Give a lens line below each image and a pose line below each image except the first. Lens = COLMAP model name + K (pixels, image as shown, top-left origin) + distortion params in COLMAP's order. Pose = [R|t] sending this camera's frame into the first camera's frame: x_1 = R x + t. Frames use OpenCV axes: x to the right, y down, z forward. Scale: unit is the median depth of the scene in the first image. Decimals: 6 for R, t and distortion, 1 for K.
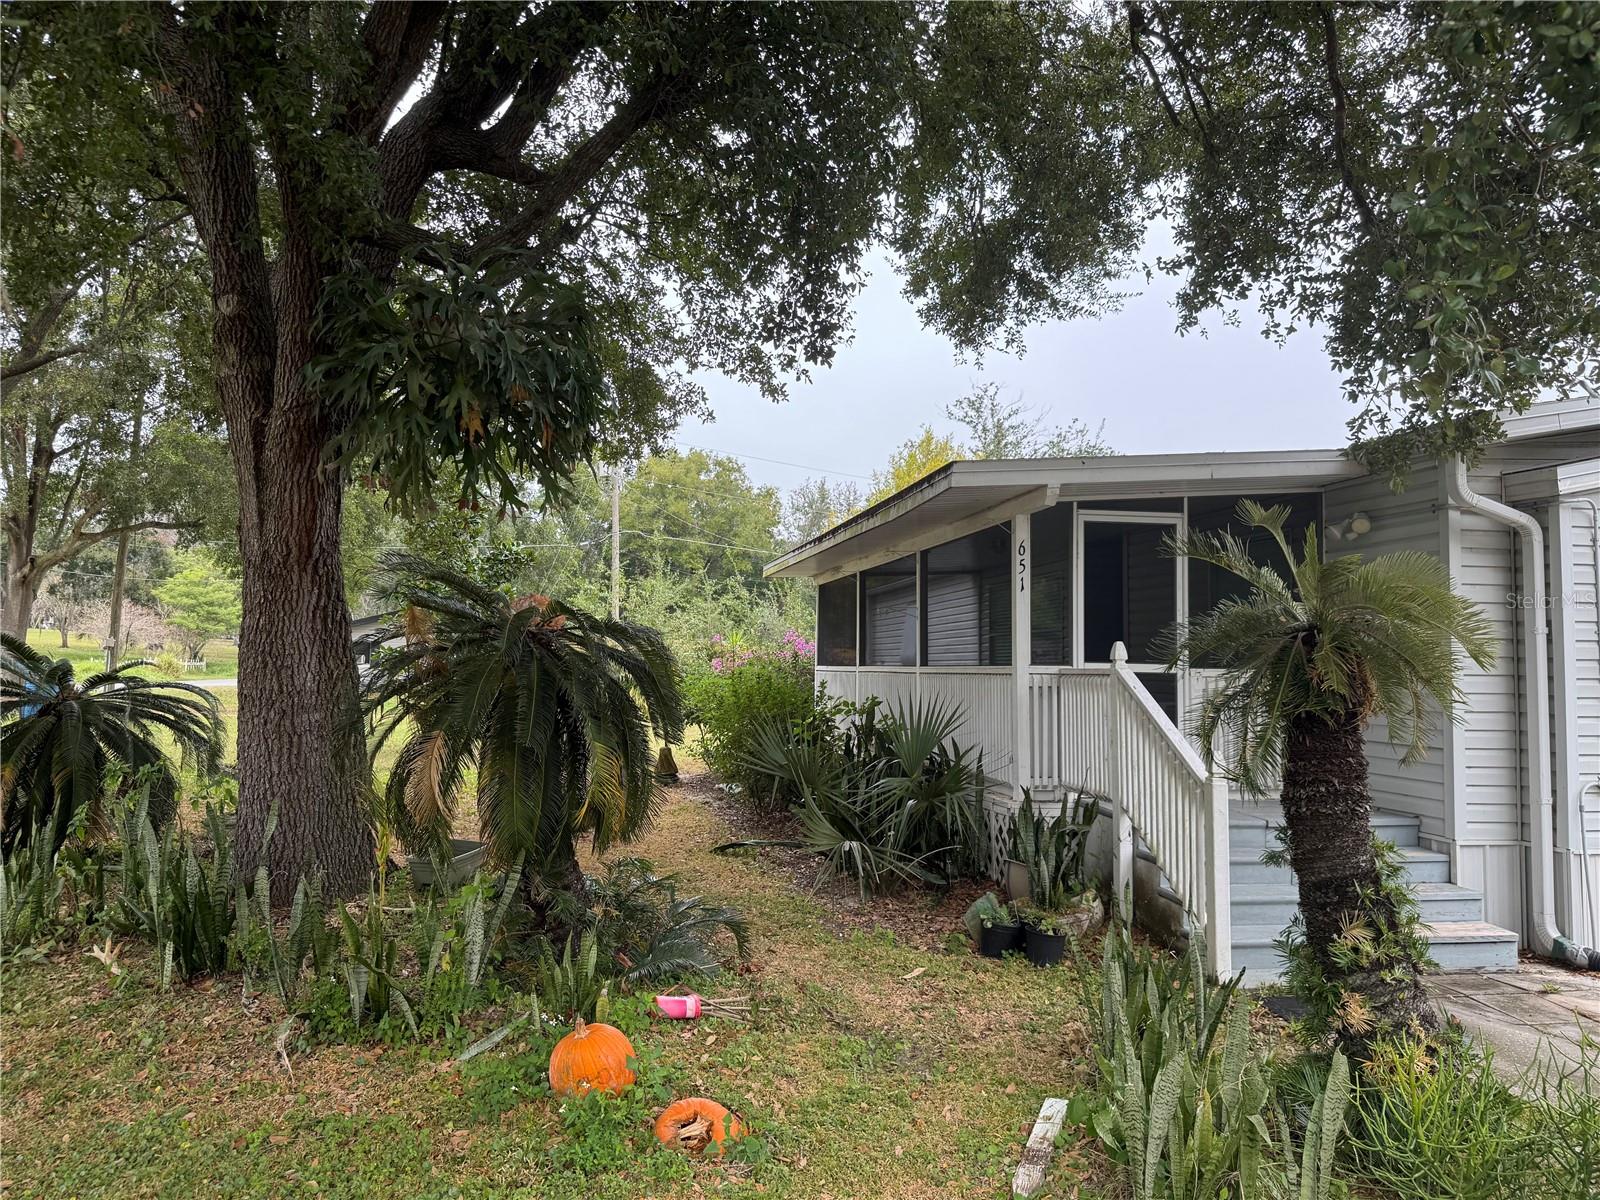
lens RADIAL K [[1098.1, 0, 798.8], [0, 1098.1, 593.2], [0, 0, 1]] dist [0.049481, -0.044153]
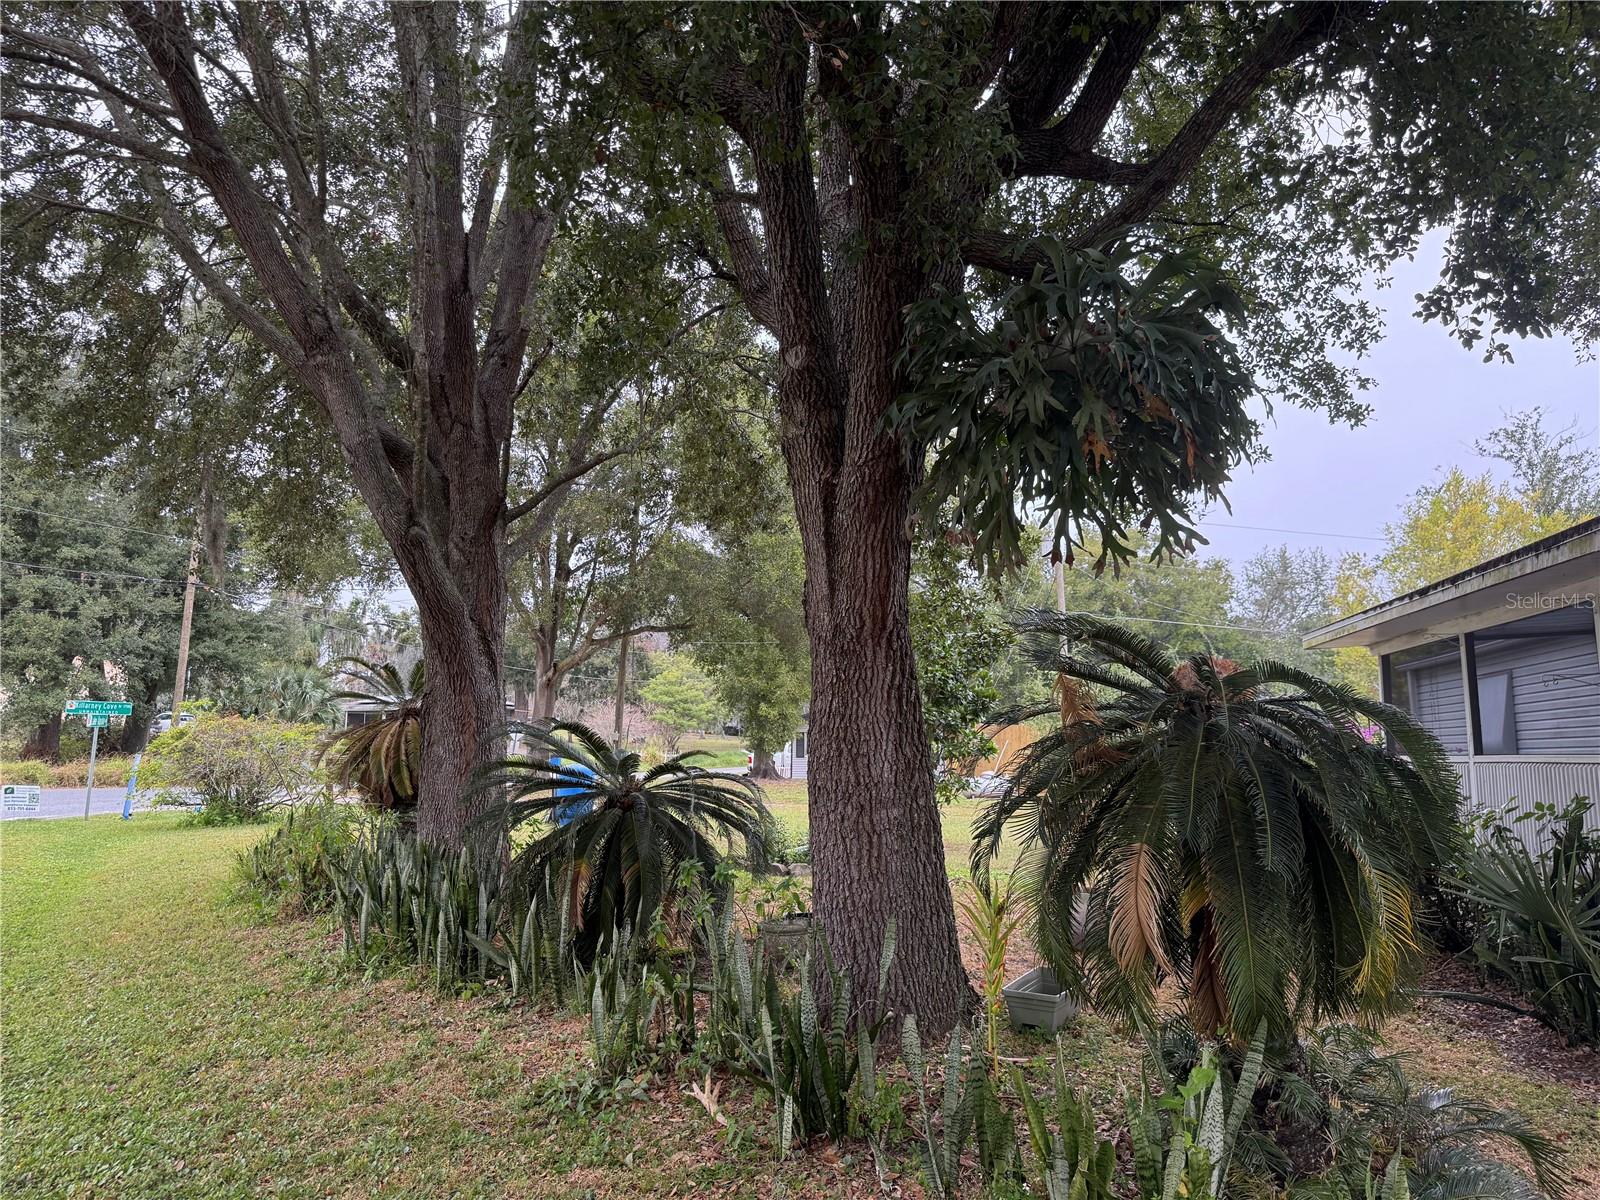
lens RADIAL K [[1109.7, 0, 841.9], [0, 1109.7, 601.5], [0, 0, 1]] dist [0.213514, -0.362193]
pose [[0.939507, -0.055321, -0.338033, -0.169225], [0.031394, 0.996625, -0.075851, 0.011285], [0.341088, 0.060651, 0.938073, 0.152091]]
